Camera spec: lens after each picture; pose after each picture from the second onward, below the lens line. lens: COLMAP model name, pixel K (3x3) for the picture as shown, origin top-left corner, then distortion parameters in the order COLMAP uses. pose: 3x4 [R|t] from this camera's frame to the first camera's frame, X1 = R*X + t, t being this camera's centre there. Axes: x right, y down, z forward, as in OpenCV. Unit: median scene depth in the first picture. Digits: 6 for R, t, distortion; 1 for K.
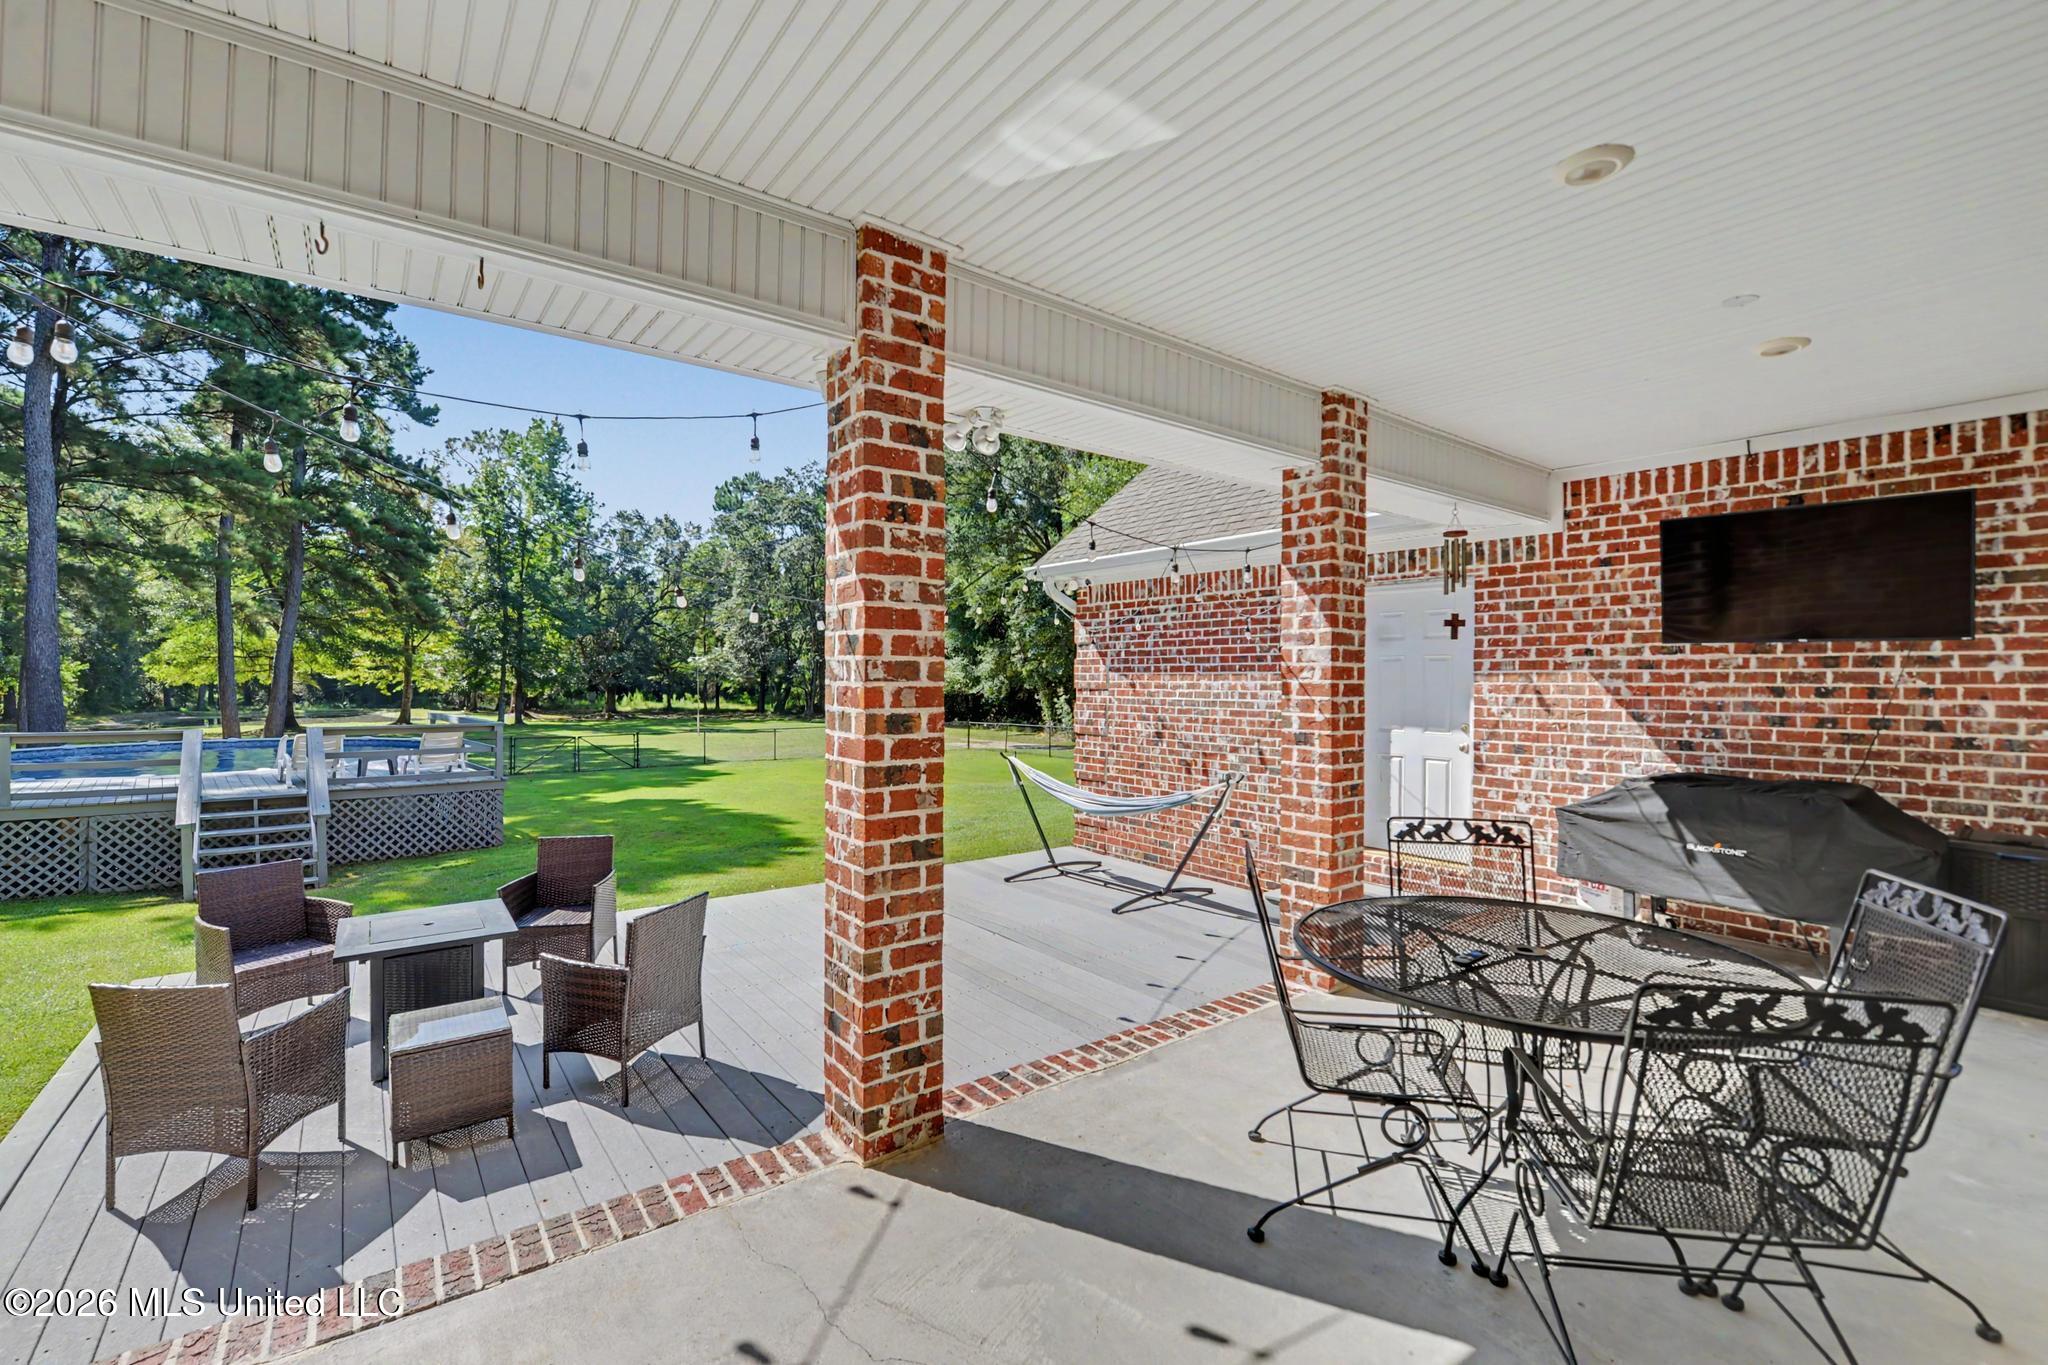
lens RADIAL K [[868.5, 0, 1010.6], [0, 868.5, 671.3], [0, 0, 1]] dist [-0.020016, -0.000316]
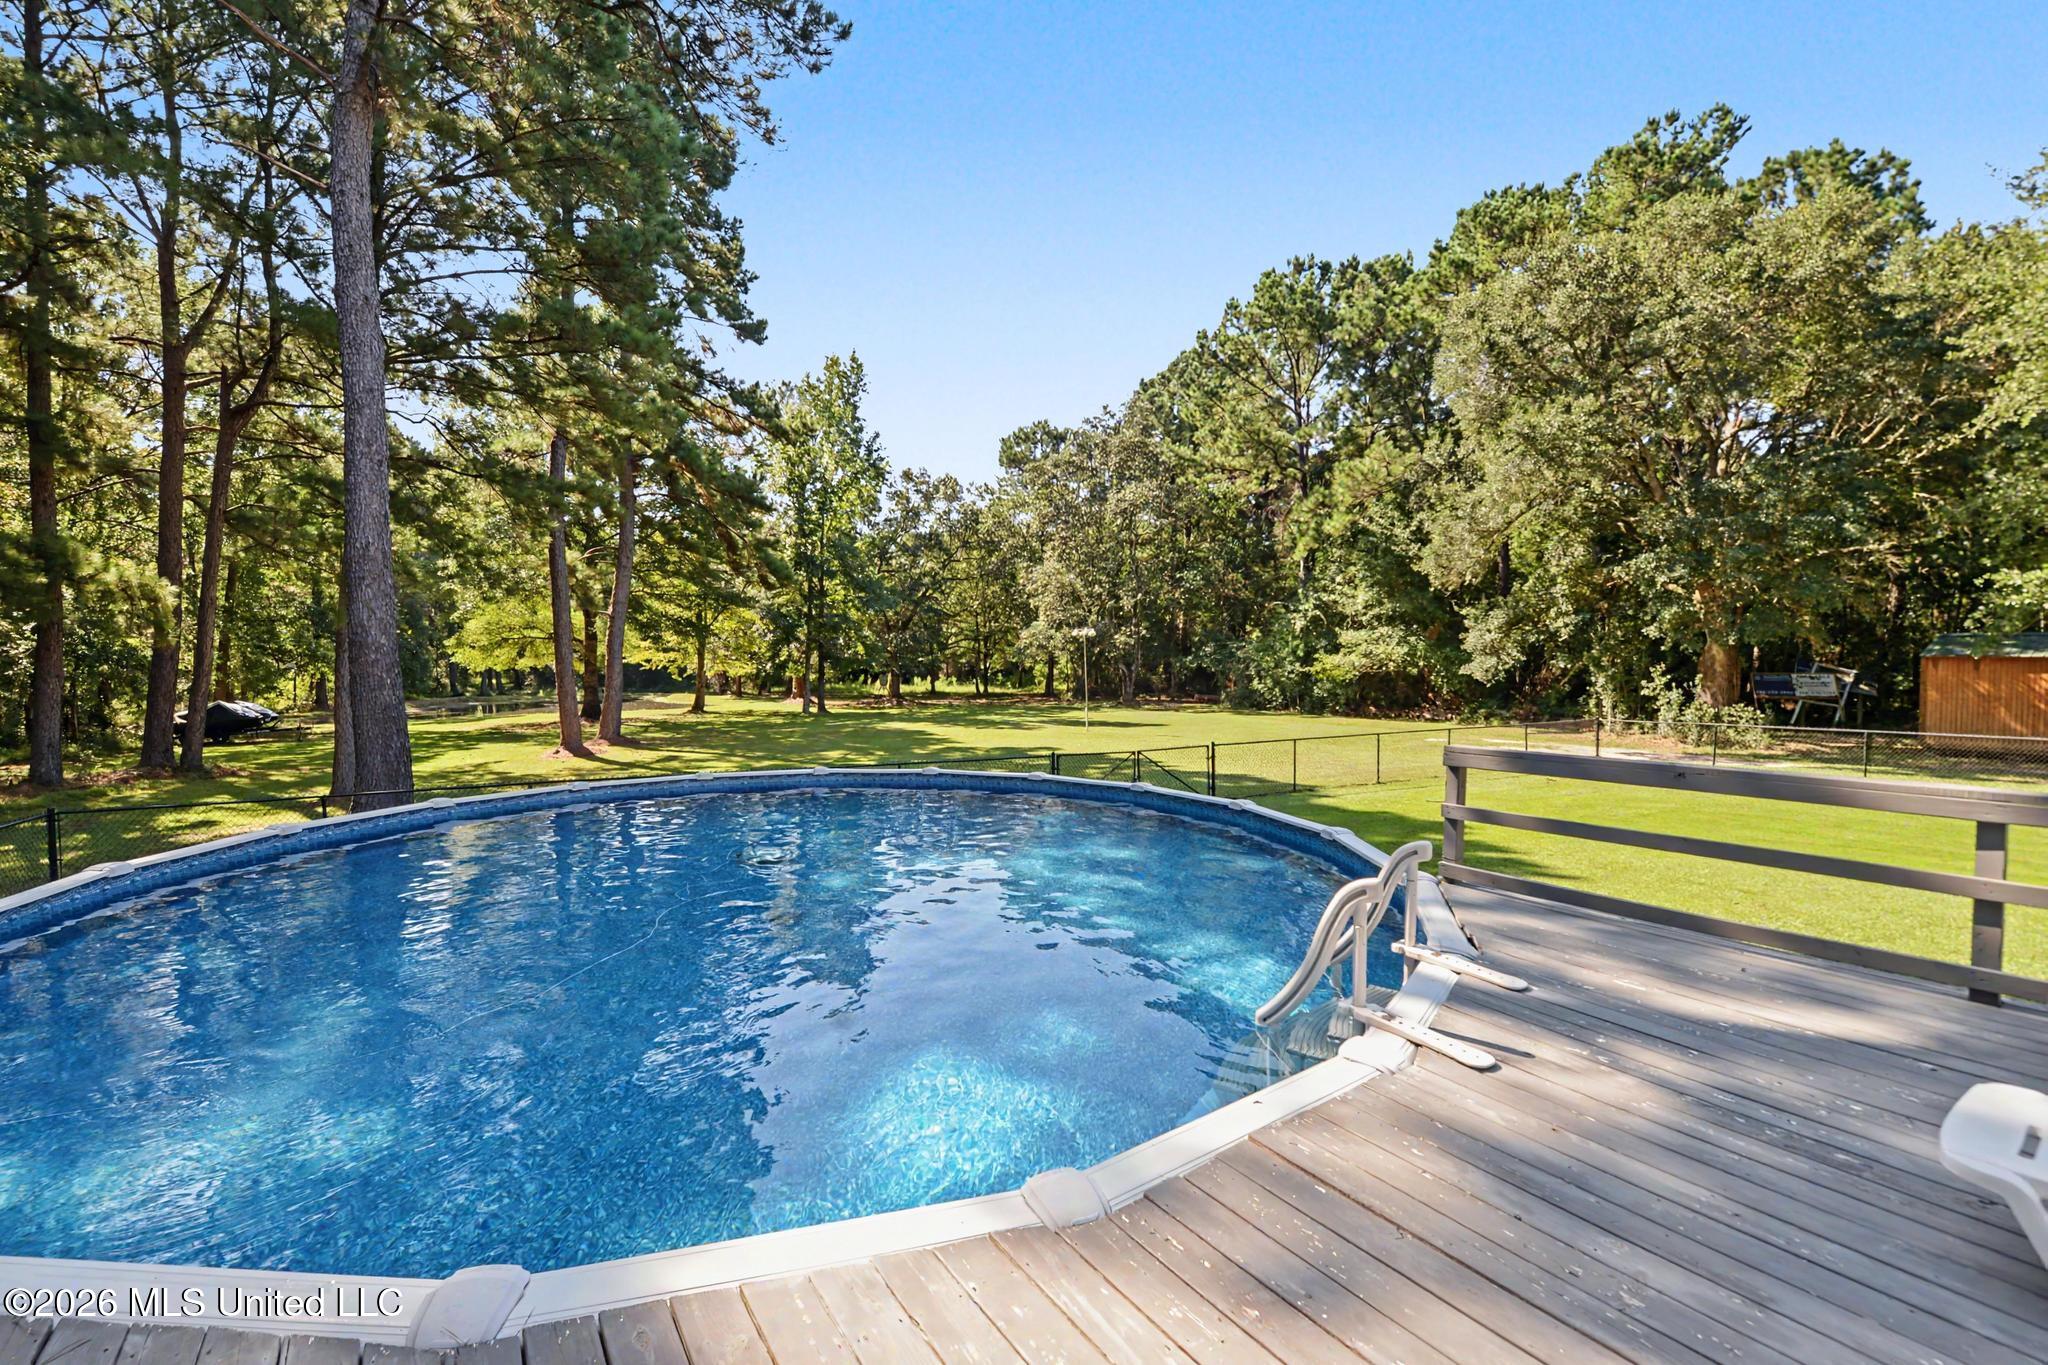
lens RADIAL K [[868.5, 0, 1010.6], [0, 868.5, 671.3], [0, 0, 1]] dist [-0.020016, -0.000316]
pose [[0.980604, -0.003474, -0.195967, -0.306994], [0.008245, 0.999689, 0.023532, 0.000342], [0.195825, -0.024691, 0.980328, 0.266103]]
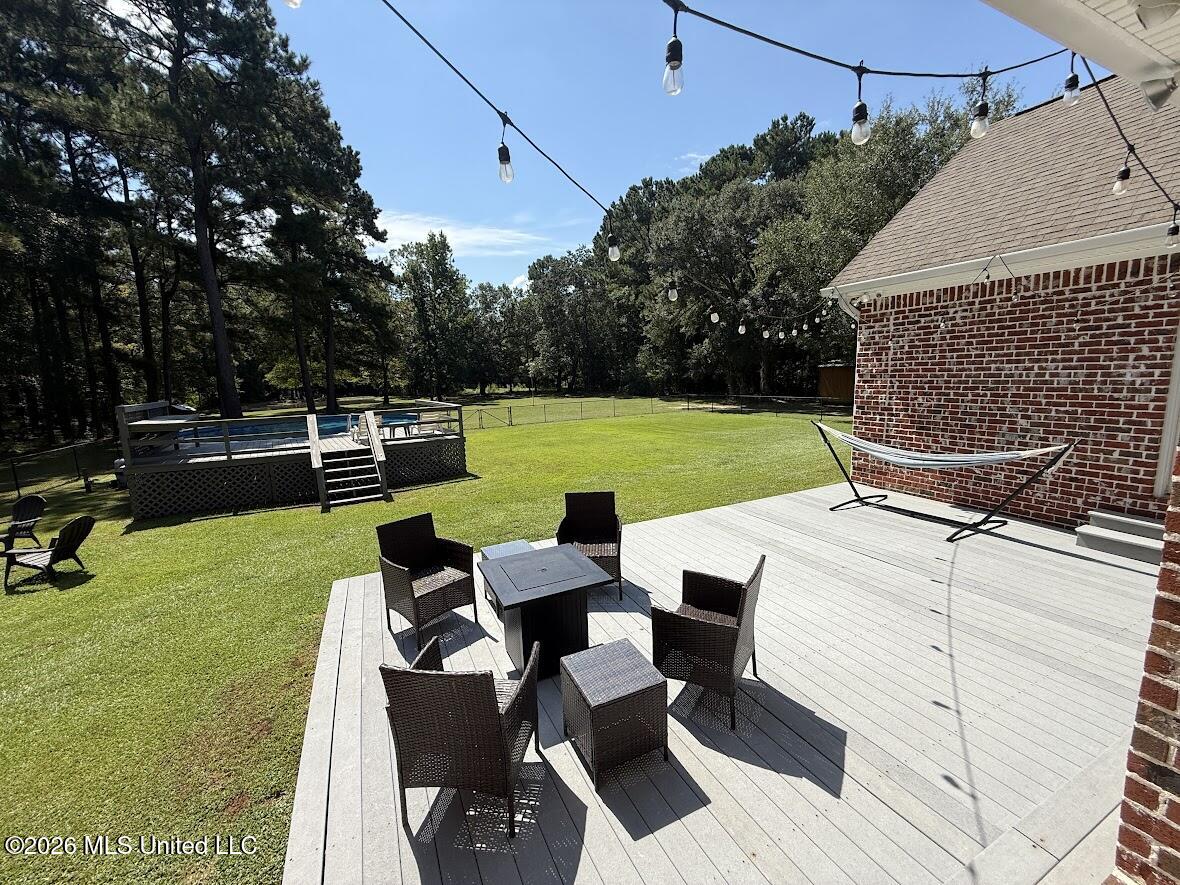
lens RADIAL K [[479.1, 0, 590.0], [0, 479.1, 442.5], [0, 0, 1]] dist [-0.002768, -0.000317]
pose [[0.979260, -0.008501, -0.202429, -0.040176], [0.040304, 0.987325, 0.153510, -0.001505], [0.198559, -0.158485, 0.967190, 0.028081]]
